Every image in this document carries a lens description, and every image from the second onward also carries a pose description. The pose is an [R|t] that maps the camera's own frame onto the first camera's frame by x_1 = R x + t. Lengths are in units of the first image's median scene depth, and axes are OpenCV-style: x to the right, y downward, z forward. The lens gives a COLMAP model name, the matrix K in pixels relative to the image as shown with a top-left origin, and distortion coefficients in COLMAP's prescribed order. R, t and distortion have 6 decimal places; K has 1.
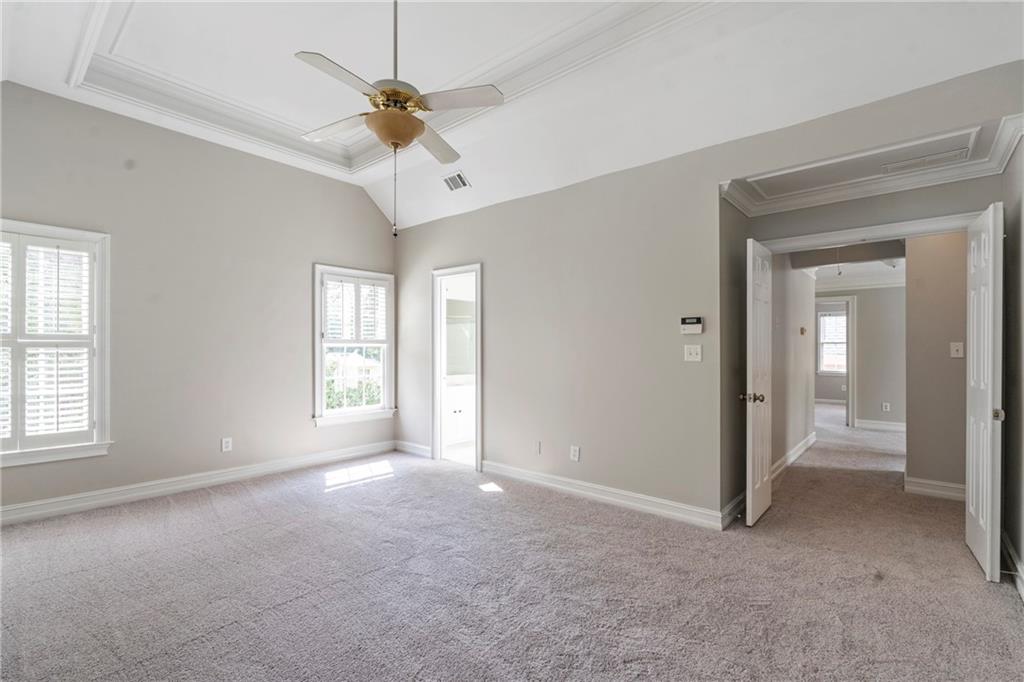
lens RADIAL K [[469.5, 0, 508.4], [0, 469.5, 349.8], [0, 0, 1]] dist [-0.007334, 0.003231]
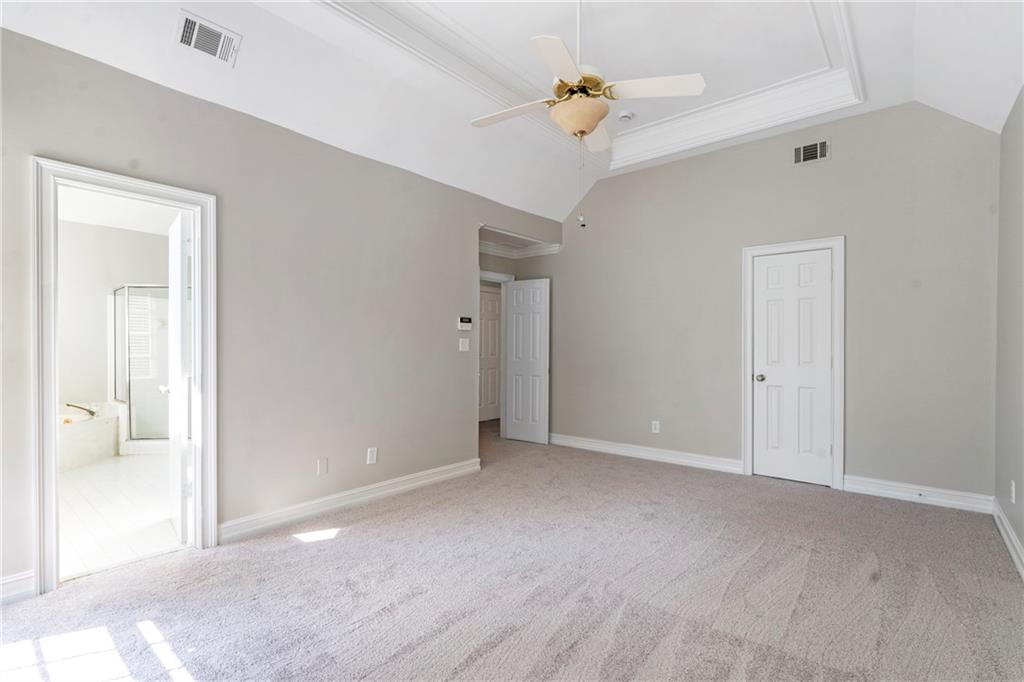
lens RADIAL K [[488.5, 0, 513.5], [0, 488.5, 344.3], [0, 0, 1]] dist [0.002743, -0.000116]
pose [[-0.026087, -0.001089, 0.999659, -0.818949], [0.000373, 0.999999, 0.001099, 0.003700], [-0.999660, 0.000402, -0.026087, 0.754467]]
